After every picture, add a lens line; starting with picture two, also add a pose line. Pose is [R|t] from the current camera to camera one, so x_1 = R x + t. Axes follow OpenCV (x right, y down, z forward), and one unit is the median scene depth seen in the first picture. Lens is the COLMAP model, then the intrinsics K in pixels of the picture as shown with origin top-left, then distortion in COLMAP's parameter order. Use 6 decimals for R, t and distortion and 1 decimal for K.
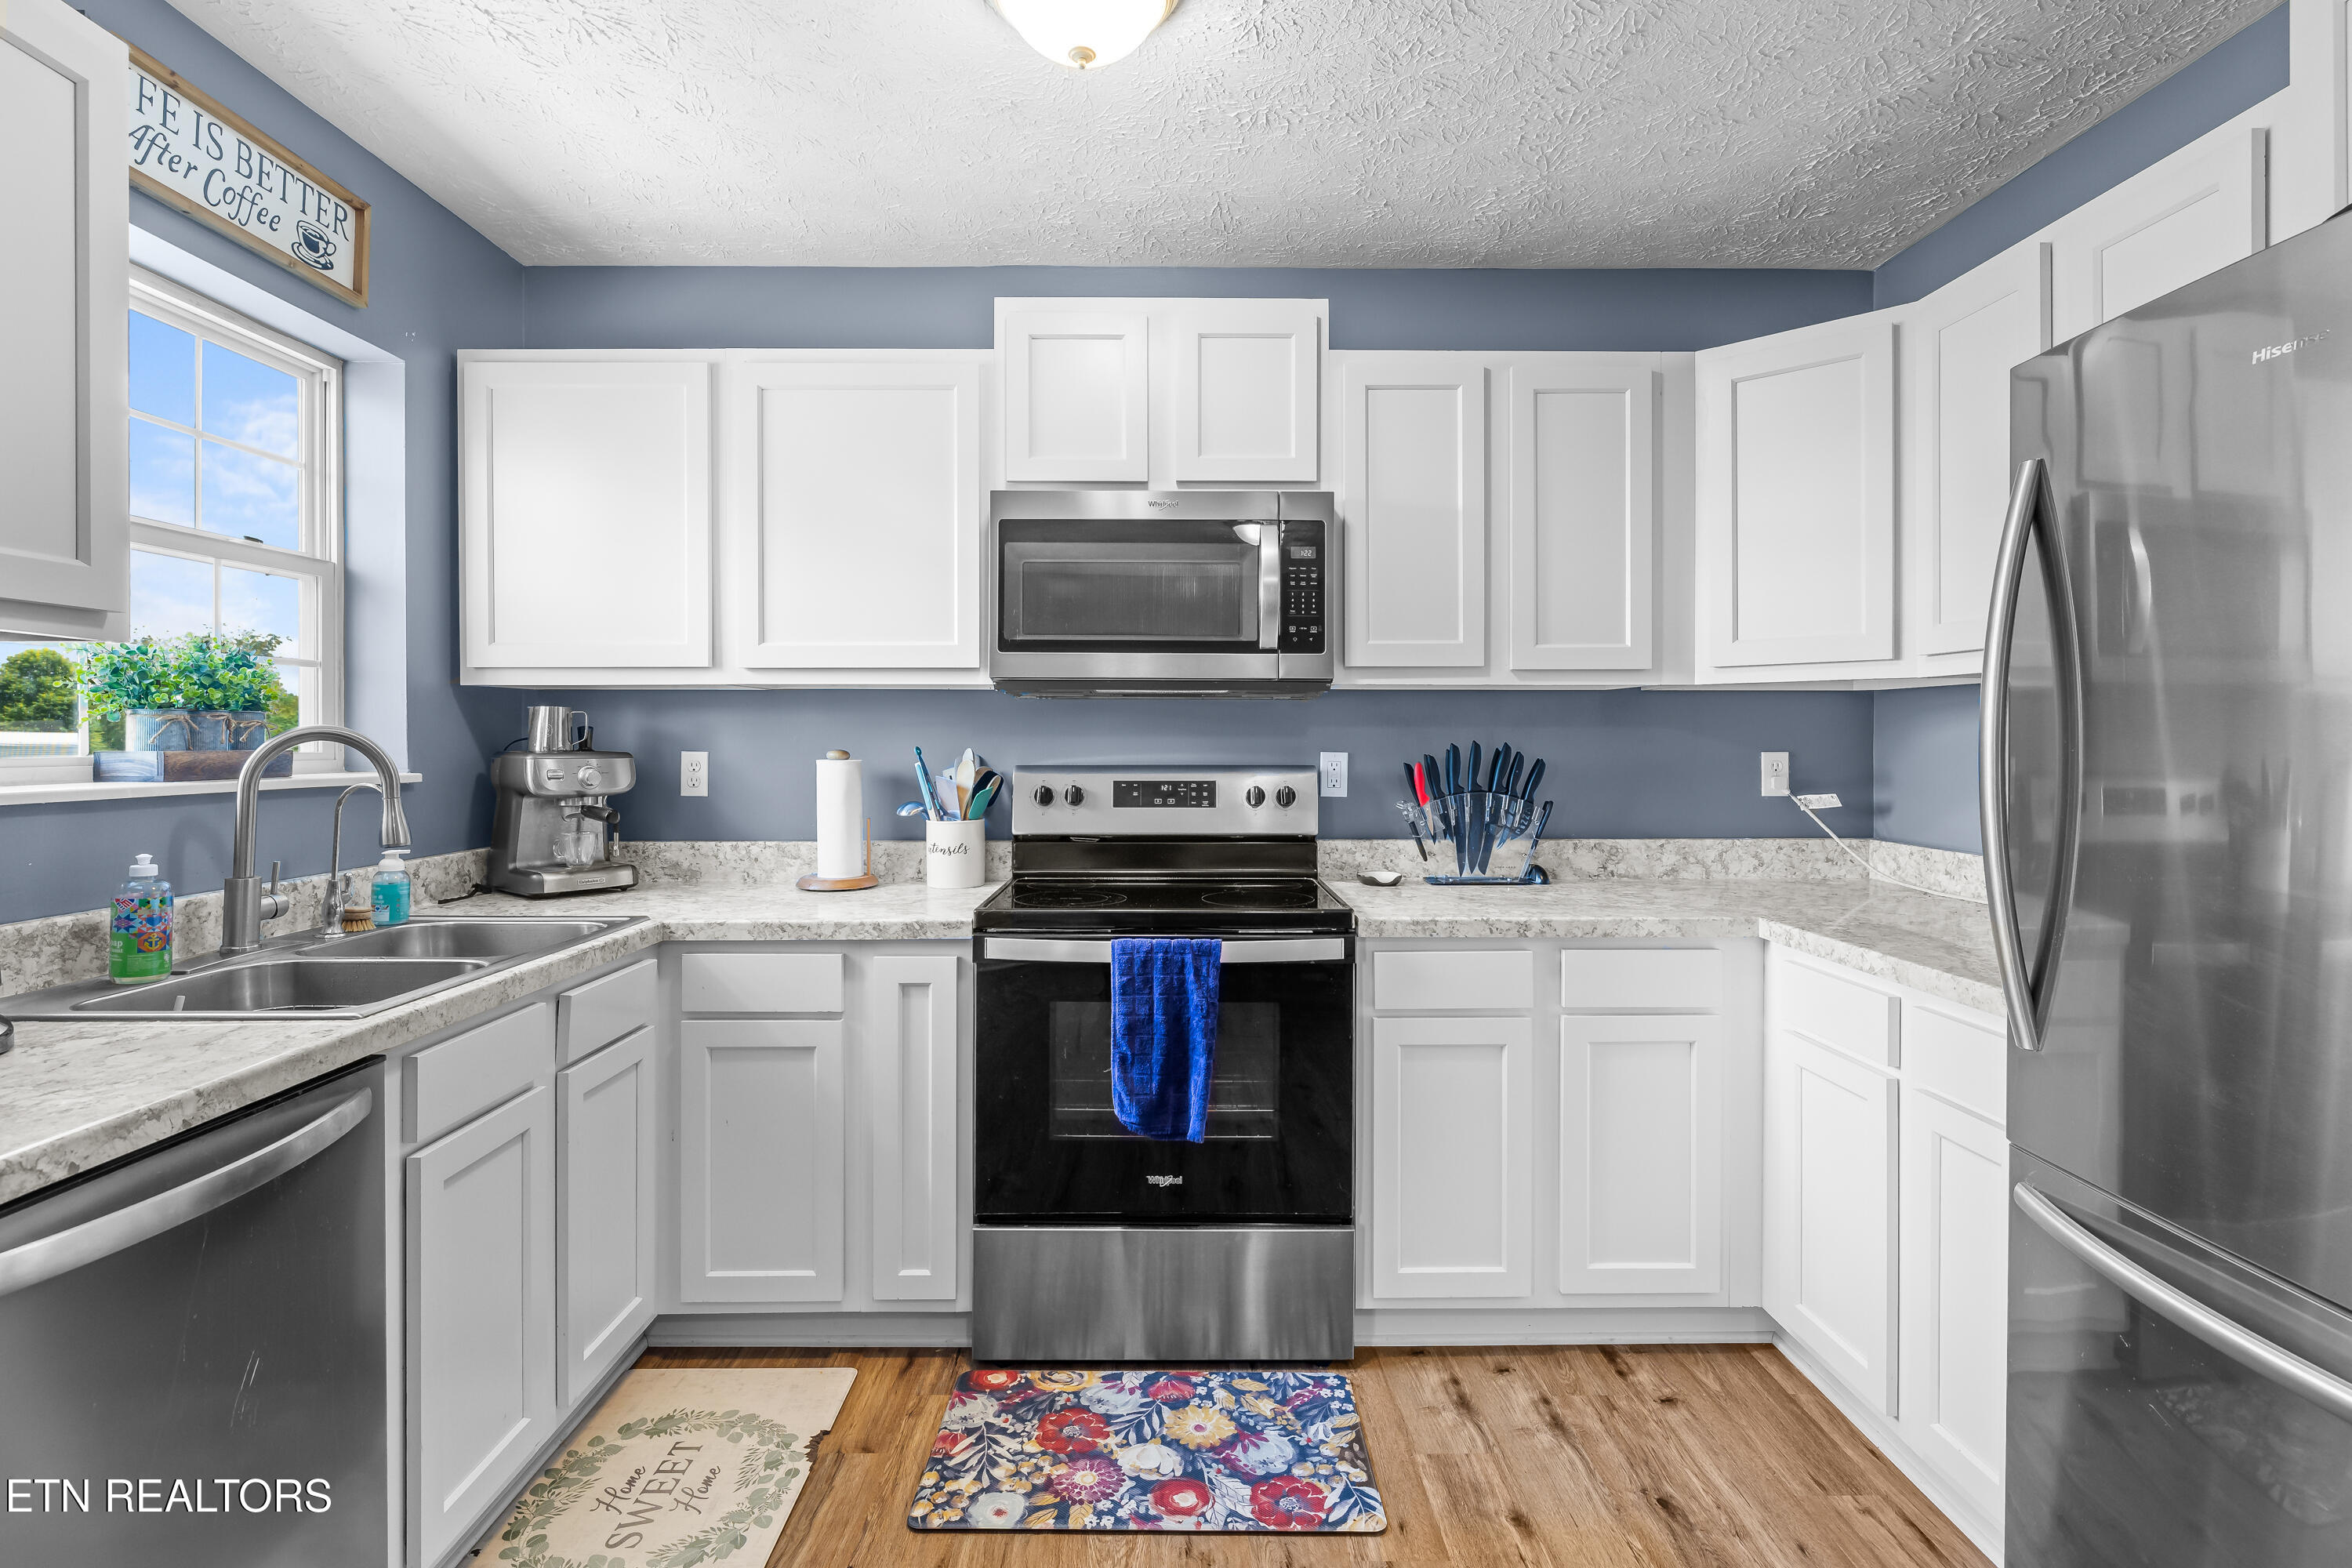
lens RADIAL K [[1156.0, 0, 1167.9], [0, 1156.0, 740.6], [0, 0, 1]] dist [0.000246, 0.001554]
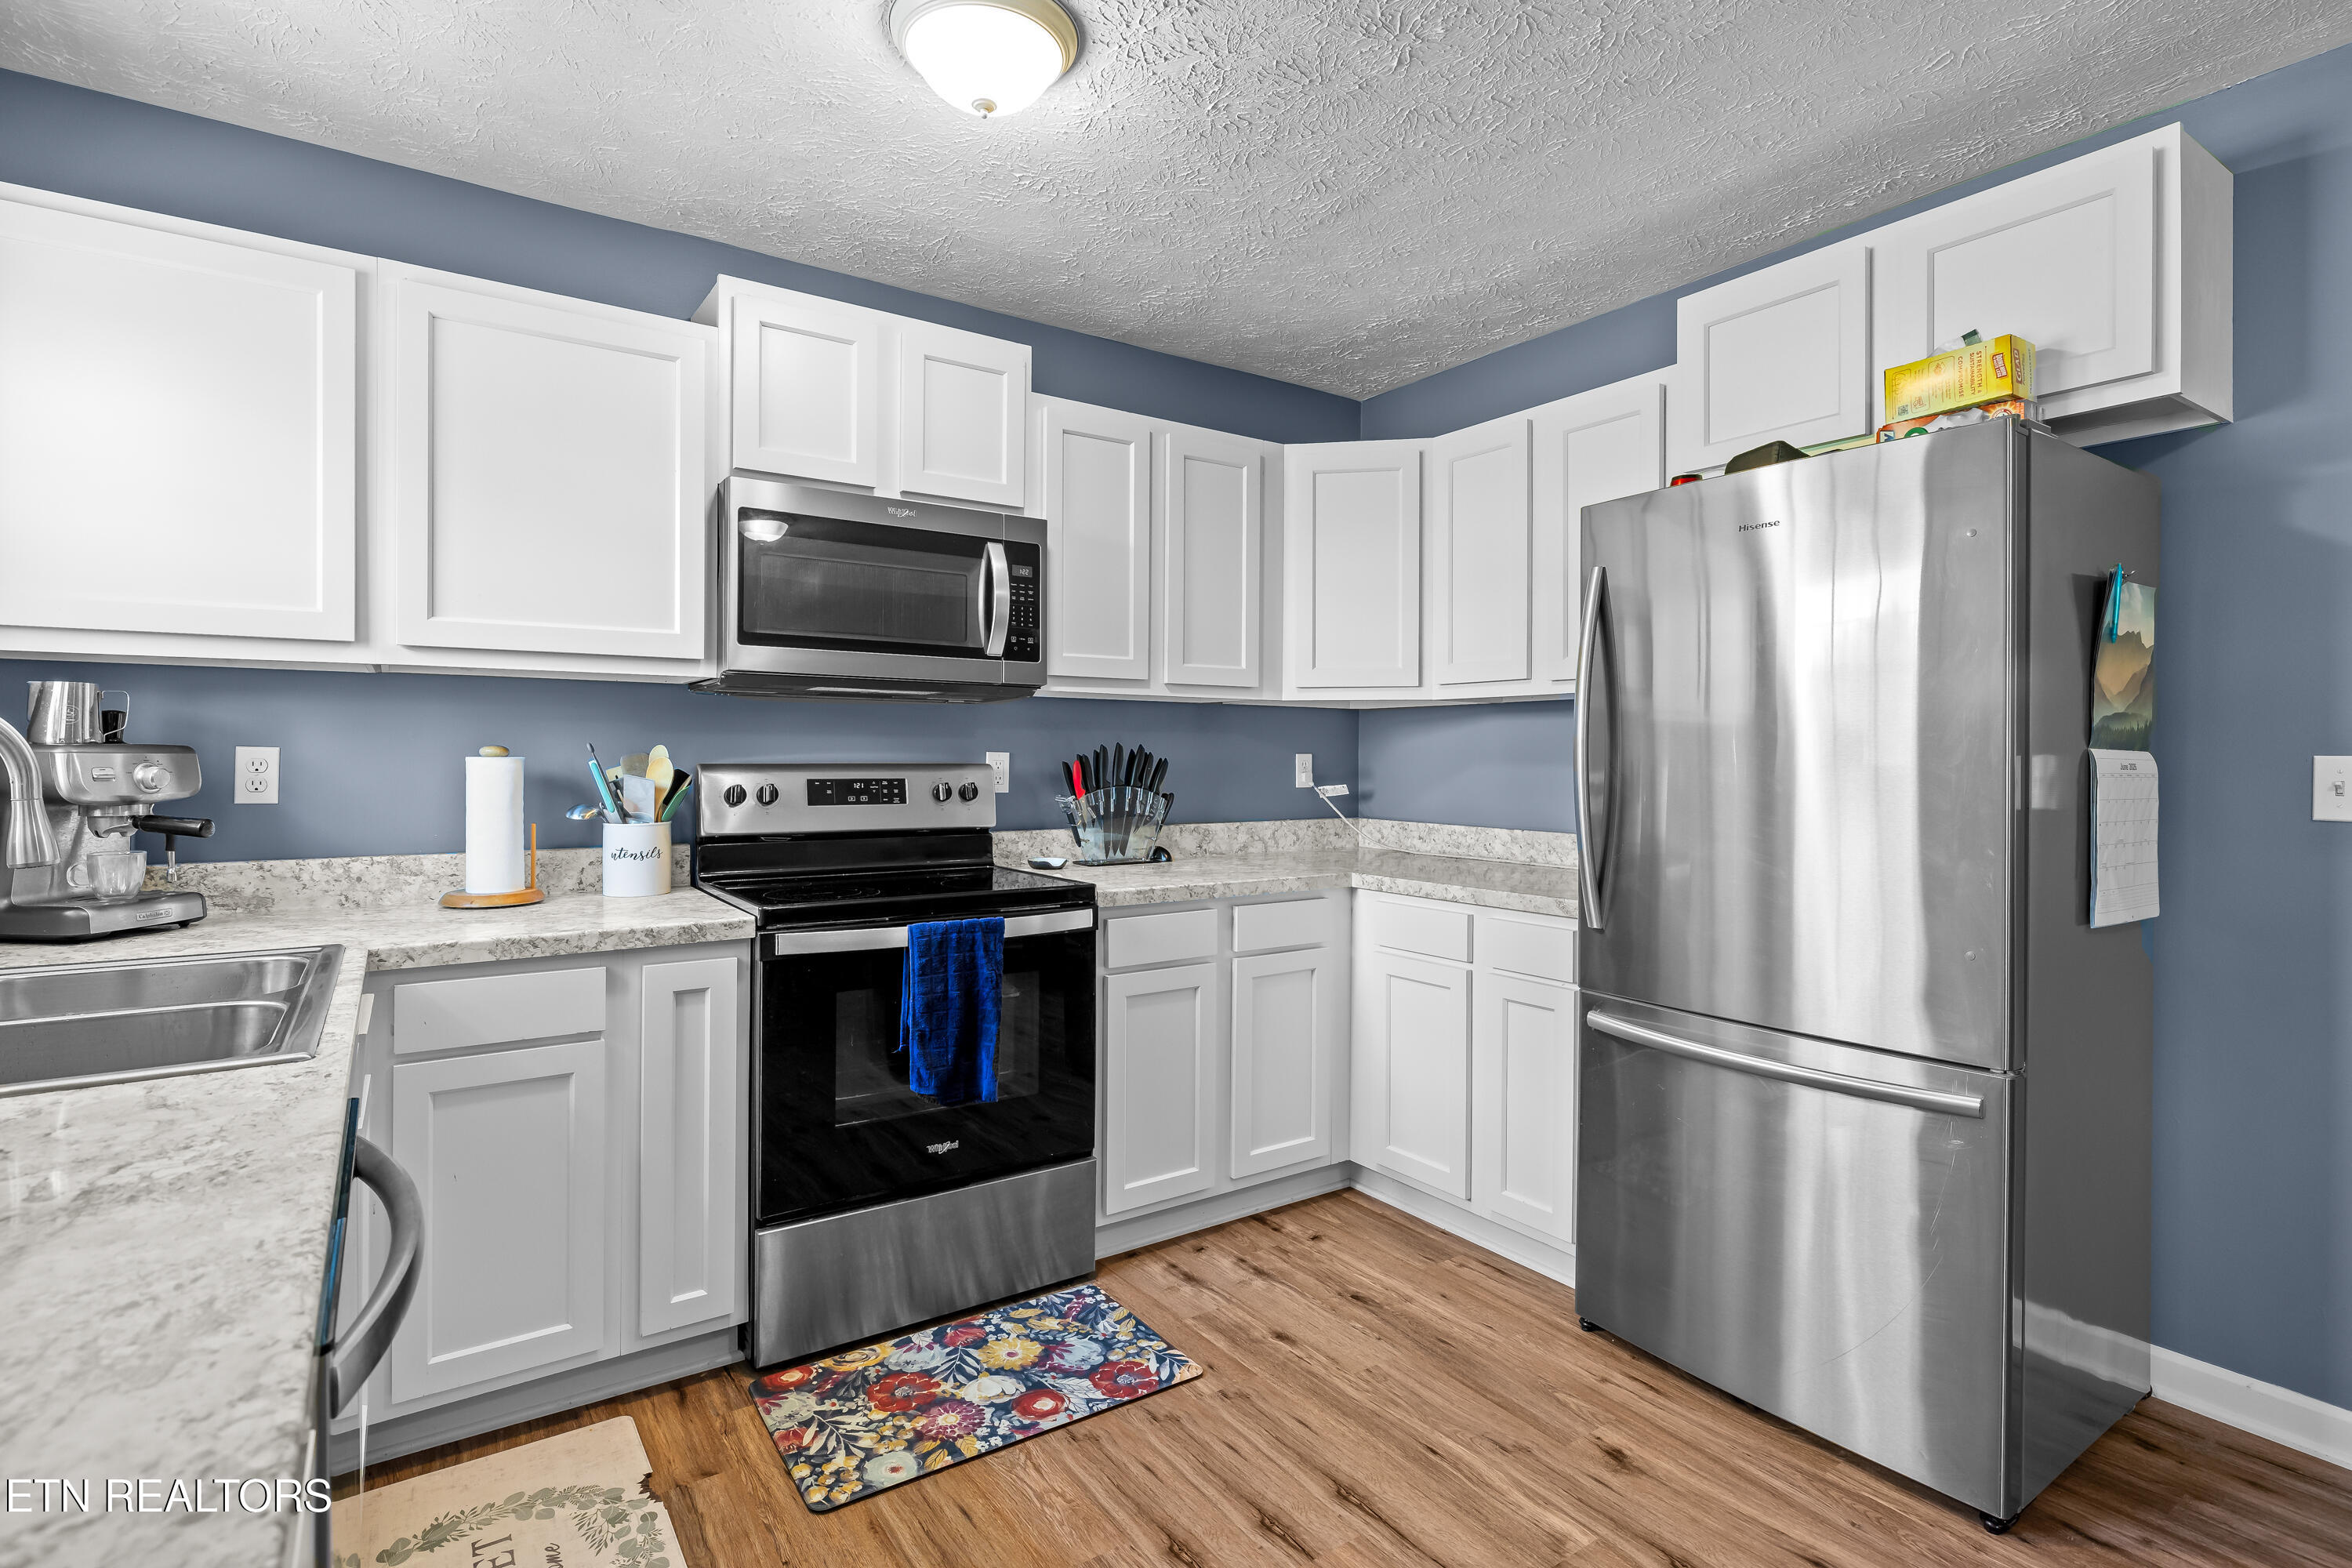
lens RADIAL K [[1156.0, 0, 1178.1], [0, 1156.0, 754.8], [0, 0, 1]] dist [0.000246, 0.001554]
pose [[0.824887, 0.003793, 0.565285, -0.426632], [-0.003667, 0.999992, -0.001358, 0.017268], [-0.565285, -0.000953, 0.824895, -0.005923]]
